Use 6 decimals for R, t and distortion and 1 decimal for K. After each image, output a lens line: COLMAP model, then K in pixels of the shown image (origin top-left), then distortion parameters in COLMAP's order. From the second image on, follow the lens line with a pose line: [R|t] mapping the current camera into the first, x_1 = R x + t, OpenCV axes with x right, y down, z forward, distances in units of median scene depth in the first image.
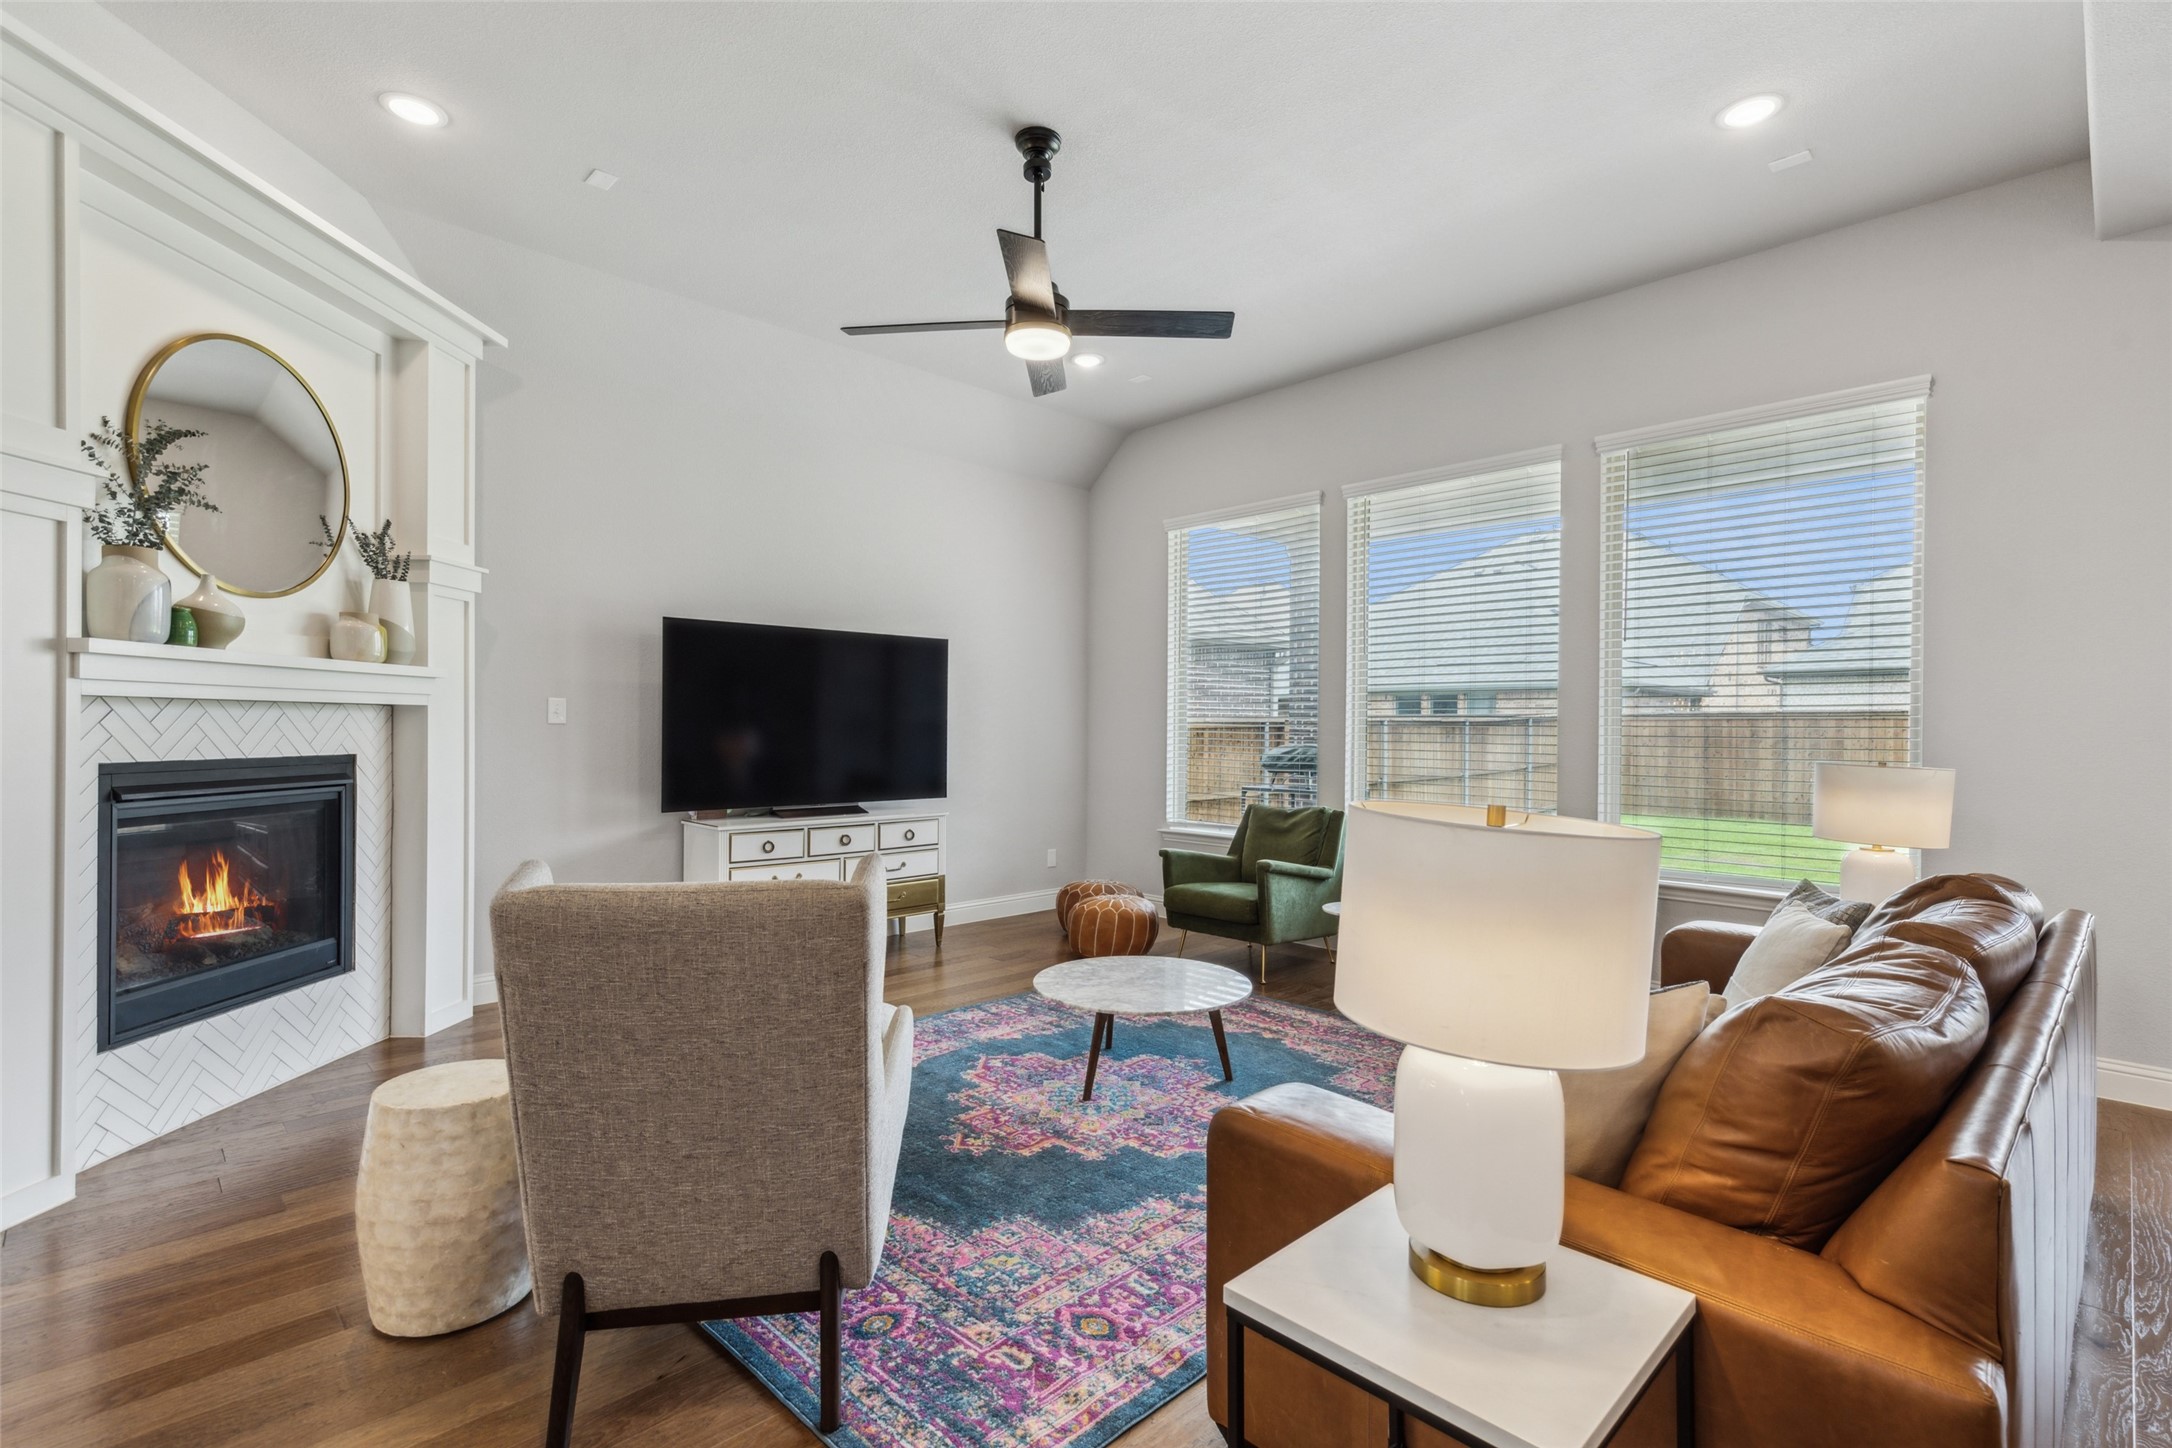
lens RADIAL K [[1000.5, 0, 1094.5], [0, 1000.5, 733.1], [0, 0, 1]] dist [0.010827, -0.002149]
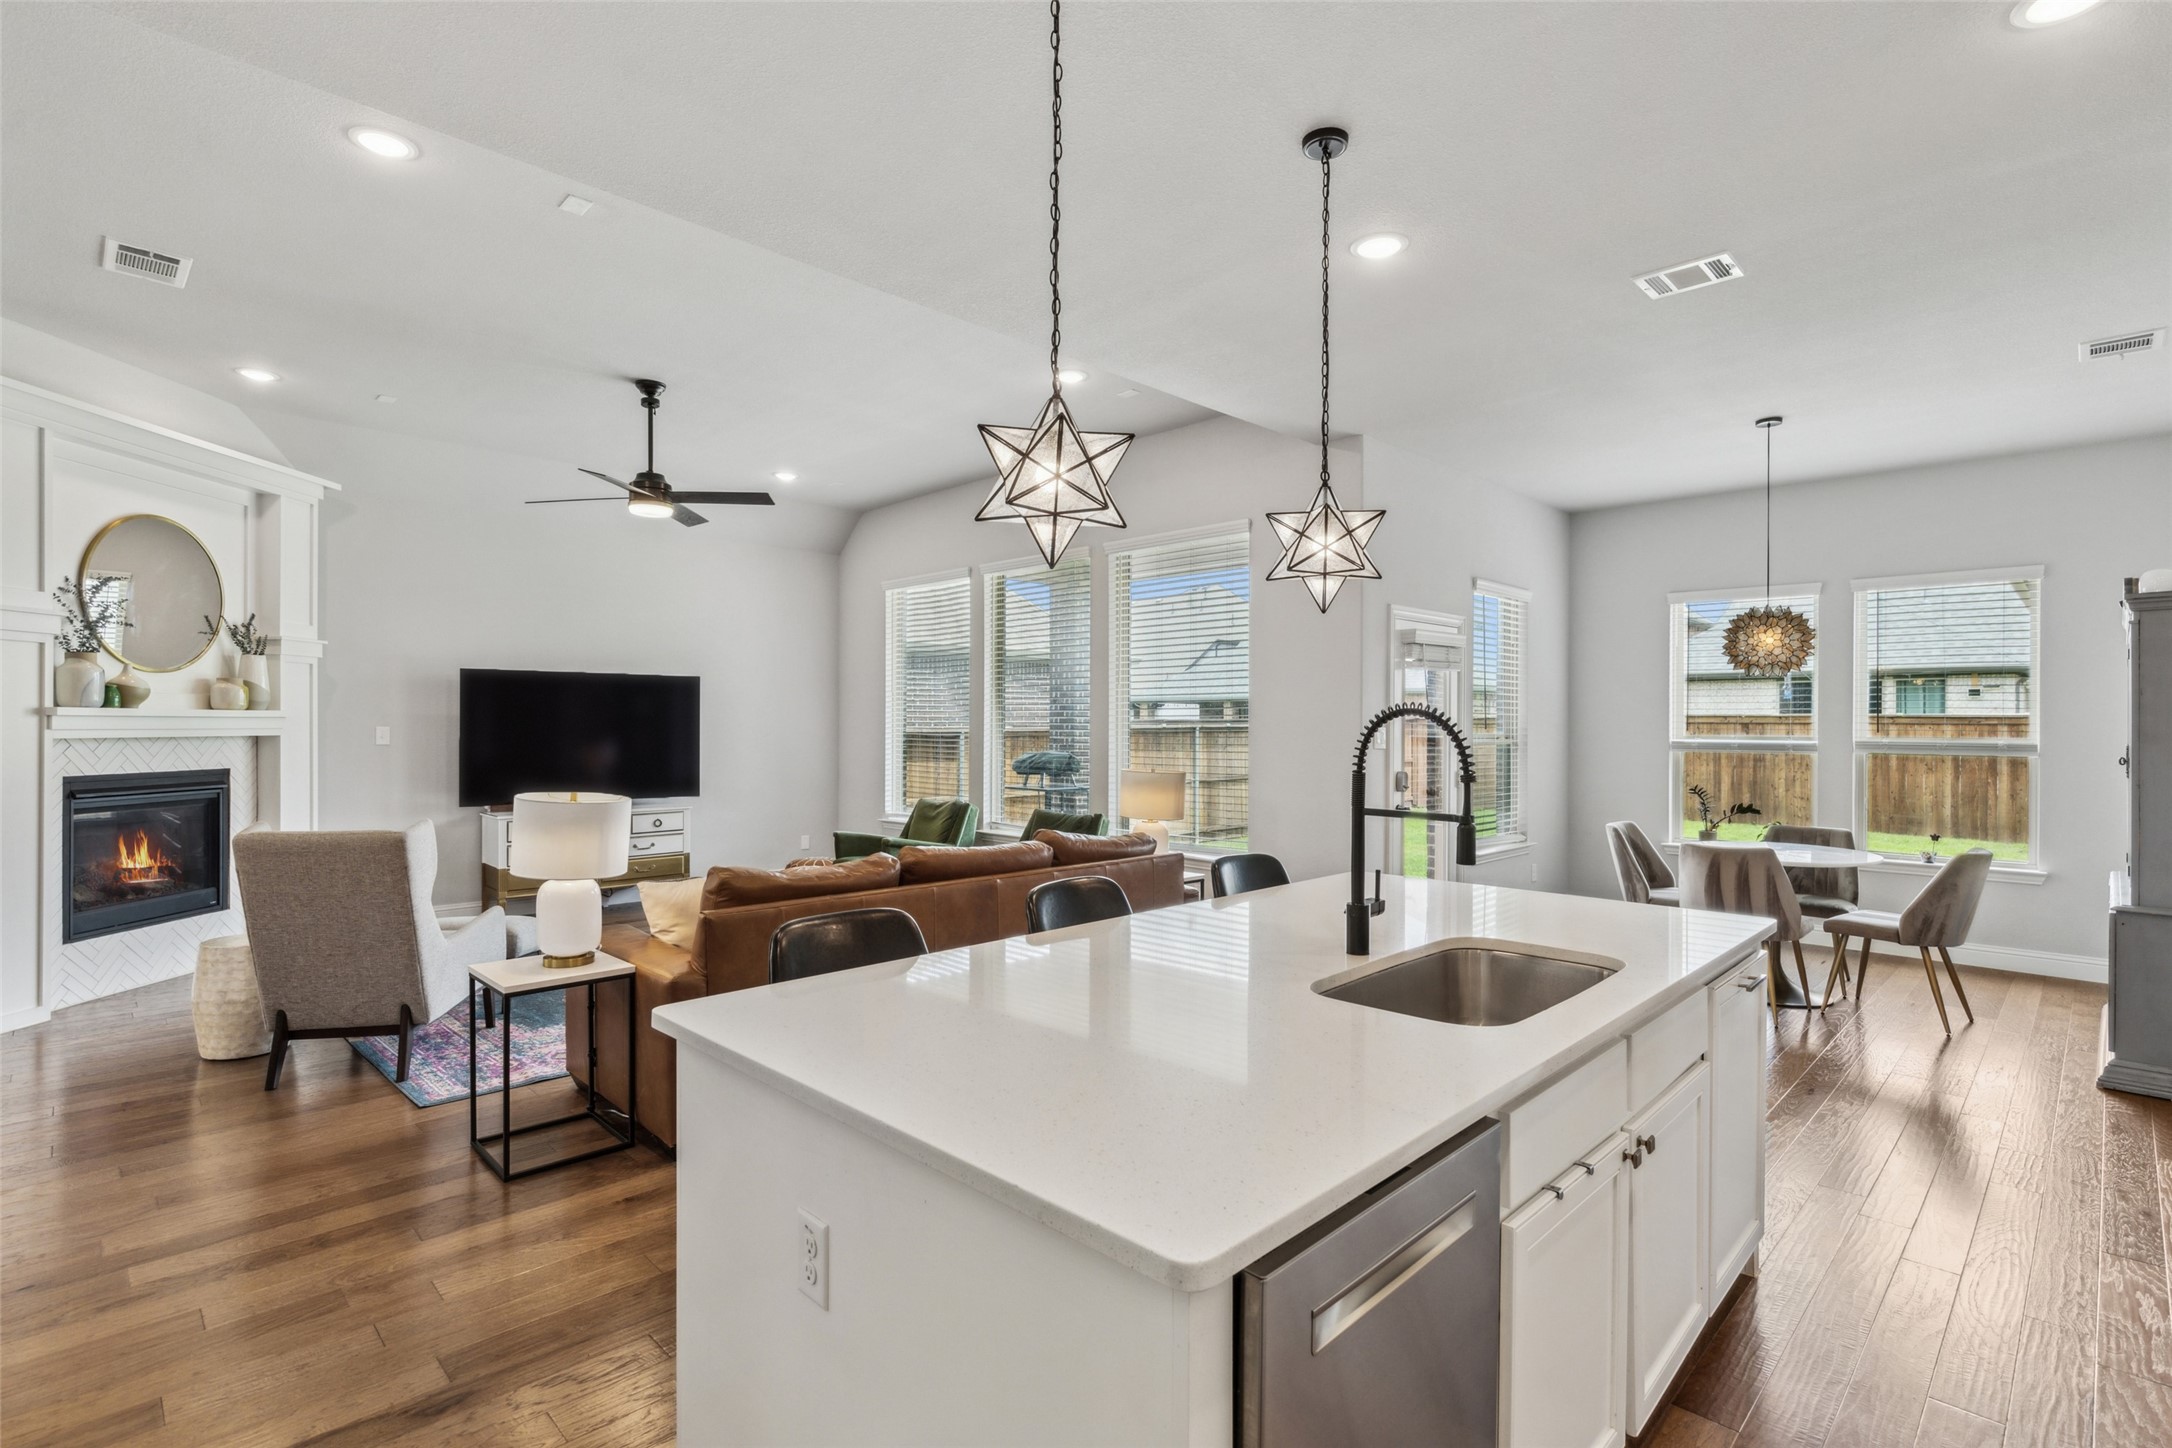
lens RADIAL K [[1022.1, 0, 1094.4], [0, 1022.1, 727.4], [0, 0, 1]] dist [-0.000488, 0.000327]
pose [[0.999914, -0.004998, 0.012147, 0.593688], [0.005047, 0.999979, -0.003990, -0.030293], [-0.012127, 0.004051, 0.999918, -0.603980]]
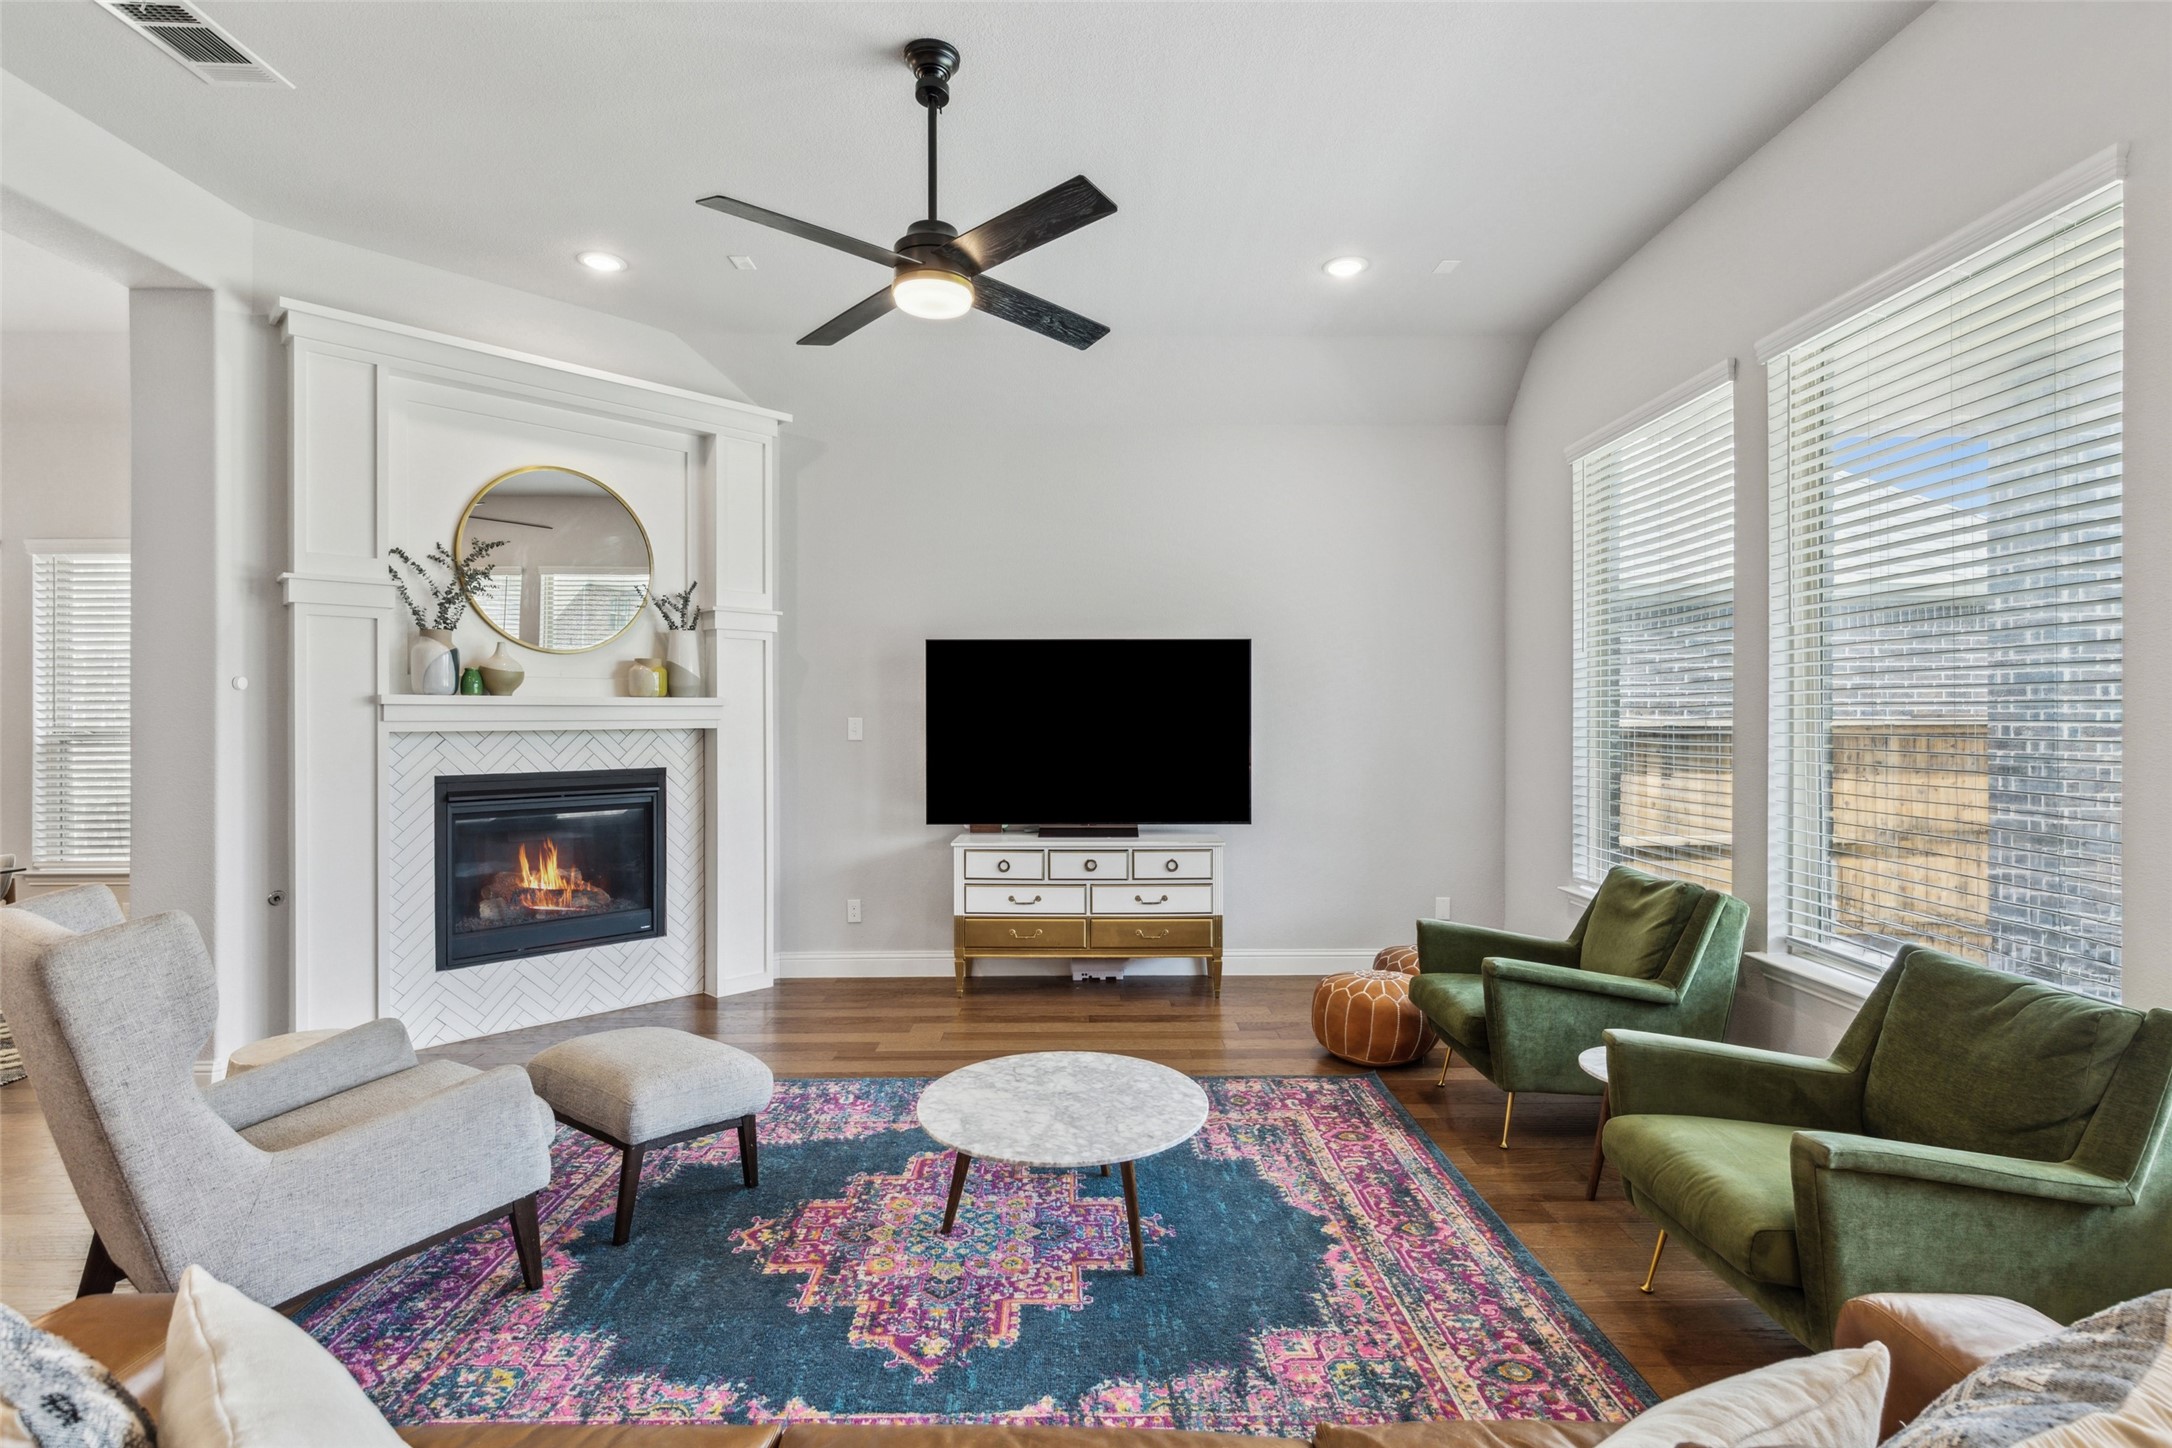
lens RADIAL K [[1022.1, 0, 1091.1], [0, 1022.1, 719.4], [0, 0, 1]] dist [-0.000488, 0.000327]
pose [[0.721923, -0.006622, -0.691941, 0.585462], [0.002520, 0.999973, -0.006940, -0.031776], [0.691968, 0.003267, 0.721920, 0.451449]]
